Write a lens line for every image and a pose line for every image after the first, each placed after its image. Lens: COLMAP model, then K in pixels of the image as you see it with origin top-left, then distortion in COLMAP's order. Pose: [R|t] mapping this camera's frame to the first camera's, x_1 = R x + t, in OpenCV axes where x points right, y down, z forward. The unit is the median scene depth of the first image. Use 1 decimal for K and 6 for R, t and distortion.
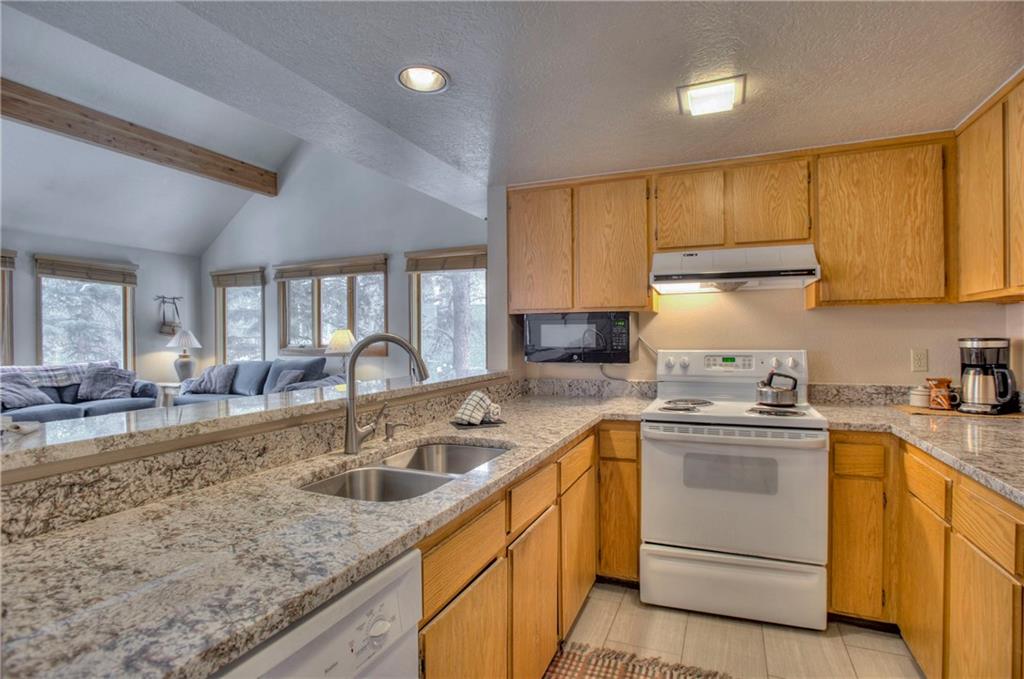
lens RADIAL K [[494.4, 0, 519.3], [0, 494.4, 340.7], [0, 0, 1]] dist [-0.066005, 0.022782]
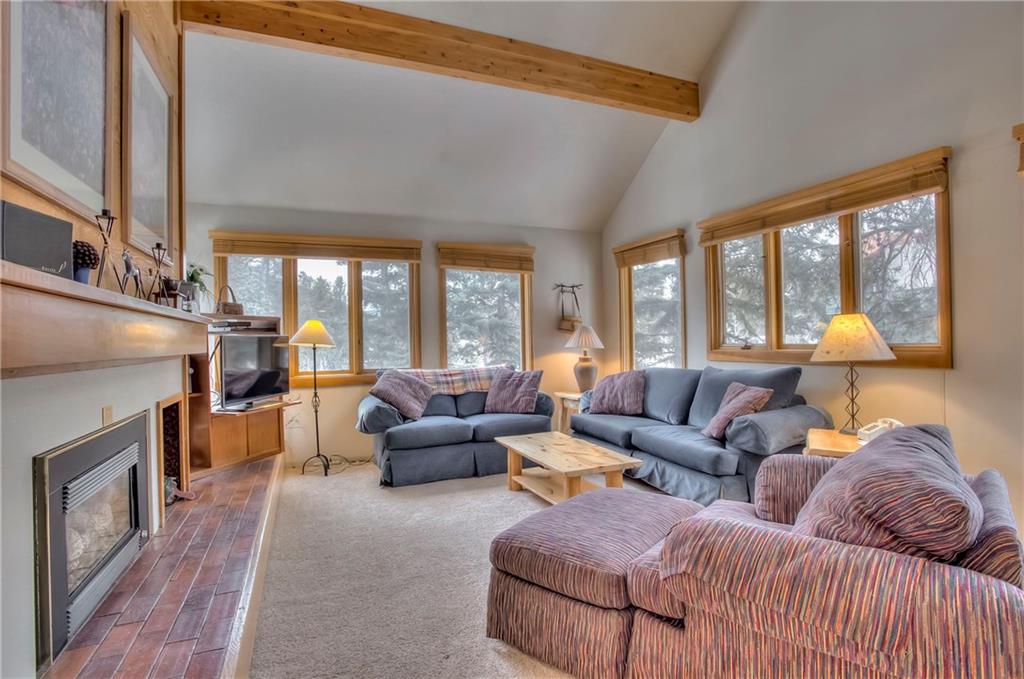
lens RADIAL K [[494.4, 0, 513.8], [0, 494.4, 334.3], [0, 0, 1]] dist [-0.066005, 0.022782]
pose [[0.721492, -0.013897, -0.692284, -0.589266], [0.007575, 0.999897, -0.012178, 0.002763], [0.692382, 0.003543, 0.721523, 0.899175]]
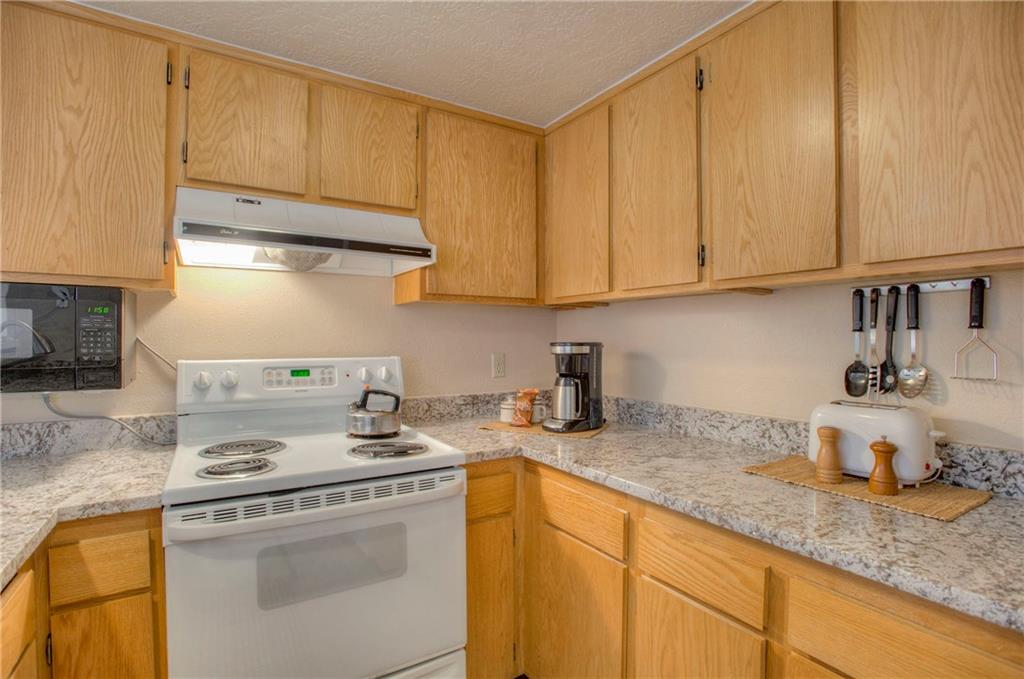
lens RADIAL K [[494.4, 0, 514.6], [0, 494.4, 341.1], [0, 0, 1]] dist [-0.066005, 0.022782]
pose [[0.571954, 0.005286, 0.820269, 0.048587], [-0.002258, 0.999986, -0.004870, -0.002032], [-0.820283, 0.000933, 0.571958, 0.376230]]
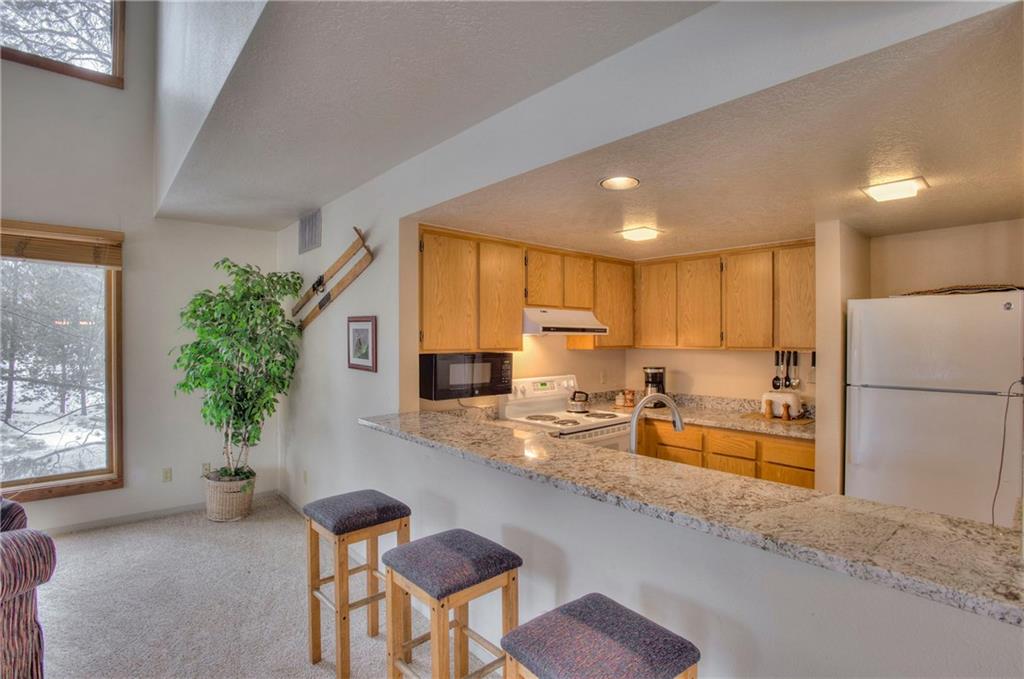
lens RADIAL K [[494.4, 0, 520.0], [0, 494.4, 343.3], [0, 0, 1]] dist [-0.066005, 0.022782]
pose [[0.422674, -0.003328, 0.906276, -0.908142], [0.002355, 0.999994, 0.002574, -0.085178], [-0.906279, 0.001046, 0.422680, 0.447692]]
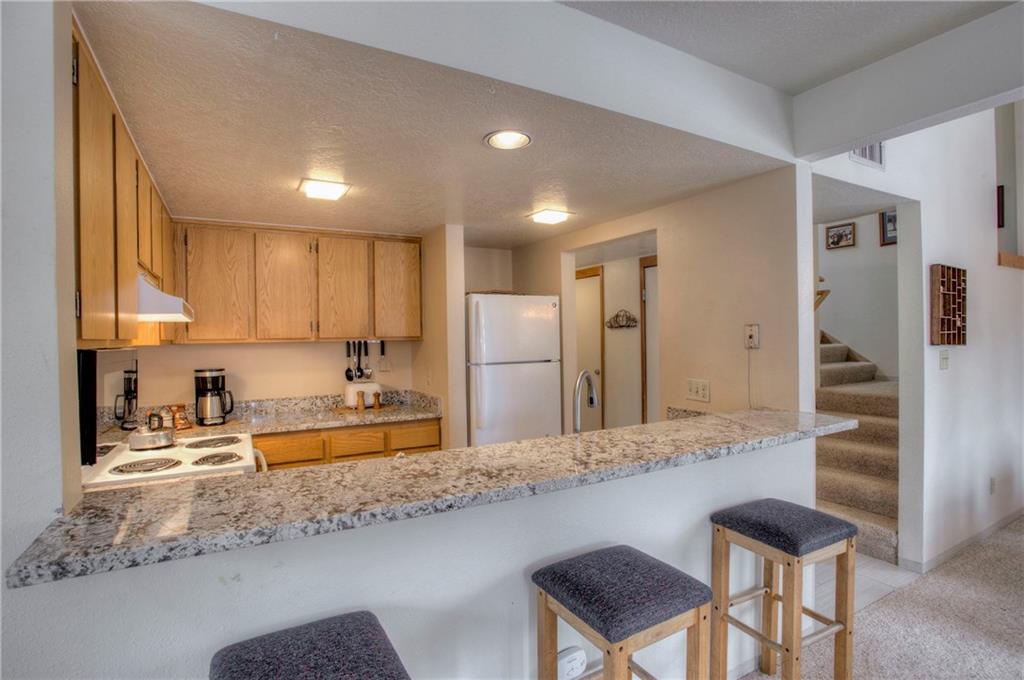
lens RADIAL K [[494.4, 0, 520.1], [0, 494.4, 346.3], [0, 0, 1]] dist [-0.066005, 0.022782]
pose [[-0.797292, 0.008533, 0.603534, -0.550887], [0.023963, 0.999559, 0.017523, -0.058250], [-0.603118, 0.028433, -0.797145, 1.182655]]
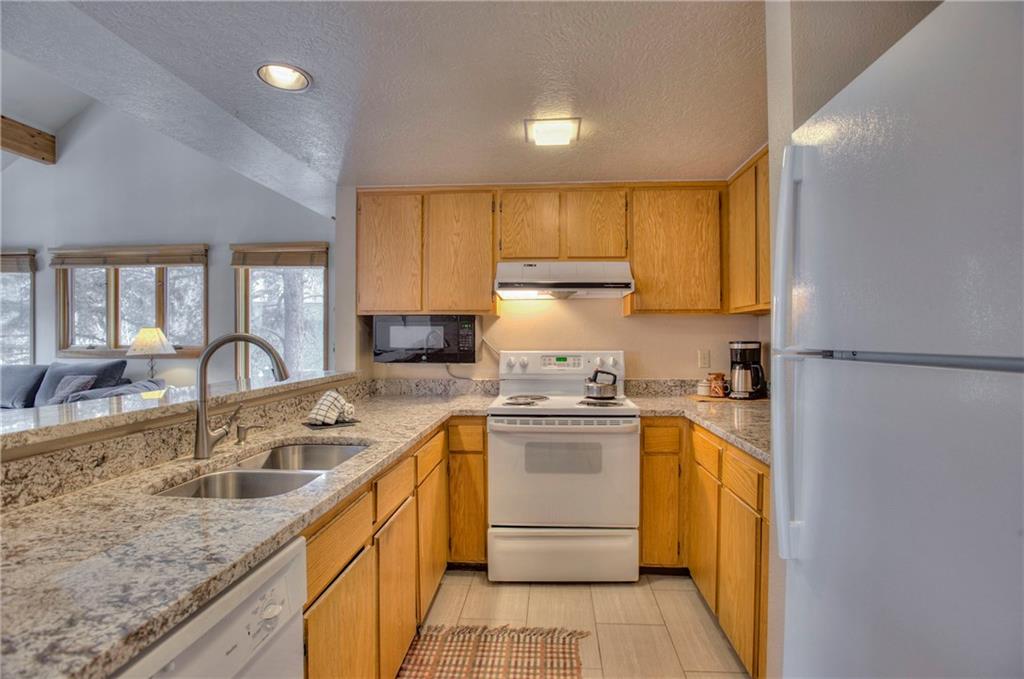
lens RADIAL K [[494.4, 0, 522.7], [0, 494.4, 341.9], [0, 0, 1]] dist [-0.066005, 0.022782]
pose [[0.943332, 0.005069, 0.331813, -0.037672], [-0.004824, 0.999987, -0.001561, 0.000616], [-0.331817, -0.000128, 0.943344, -0.055046]]
